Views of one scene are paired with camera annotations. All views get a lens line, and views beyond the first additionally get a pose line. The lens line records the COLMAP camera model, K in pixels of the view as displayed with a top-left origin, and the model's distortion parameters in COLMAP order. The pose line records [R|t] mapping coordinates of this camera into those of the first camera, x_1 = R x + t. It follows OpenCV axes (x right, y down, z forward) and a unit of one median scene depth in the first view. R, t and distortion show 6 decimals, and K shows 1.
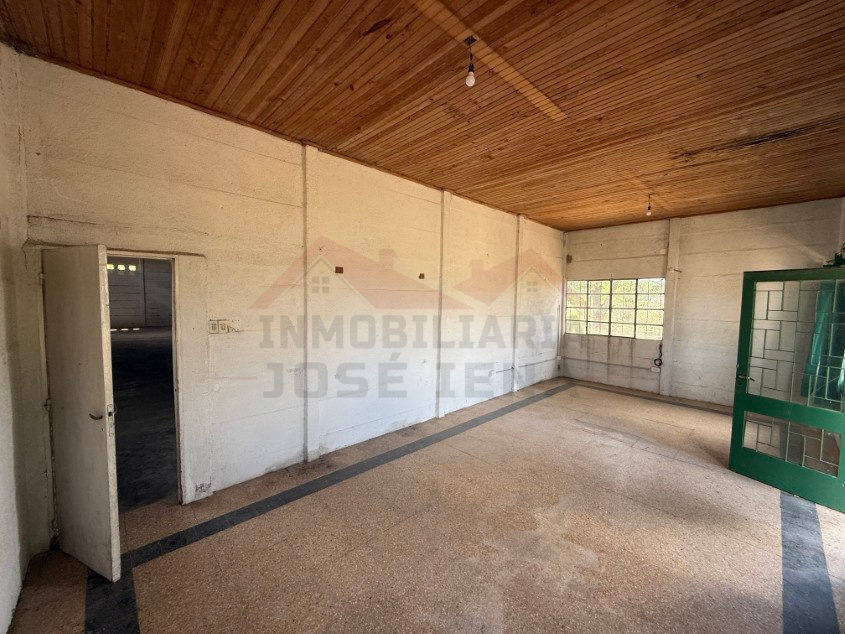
lens RADIAL K [[337.5, 0, 421.7], [0, 337.5, 317.2], [0, 0, 1]] dist [-0.001360, 0.000478]
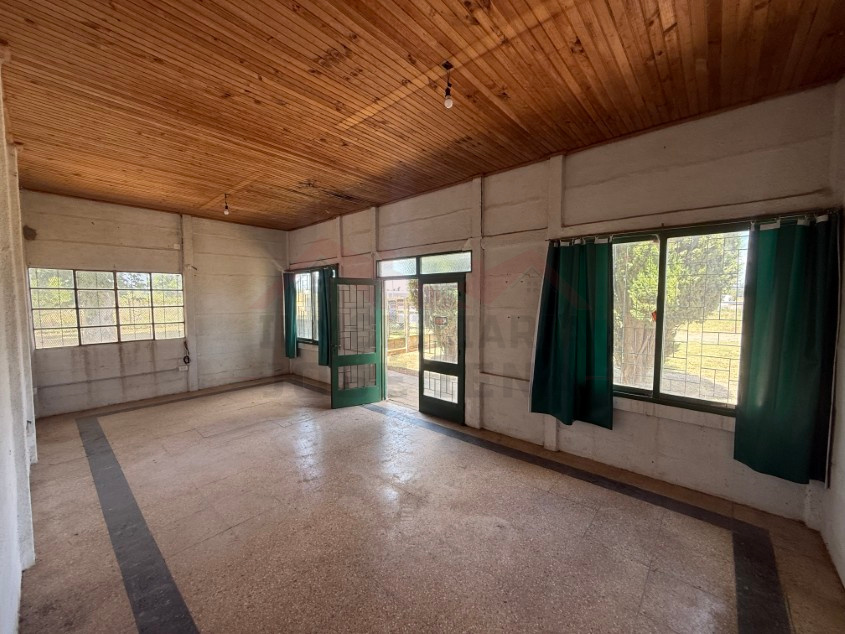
lens RADIAL K [[337.5, 0, 421.7], [0, 337.5, 317.2], [0, 0, 1]] dist [-0.001360, 0.000478]
pose [[-0.090354, -0.071770, 0.993320, -0.382421], [0.056507, 0.995424, 0.077062, -0.031661], [-0.994305, 0.063092, -0.085885, 0.464291]]
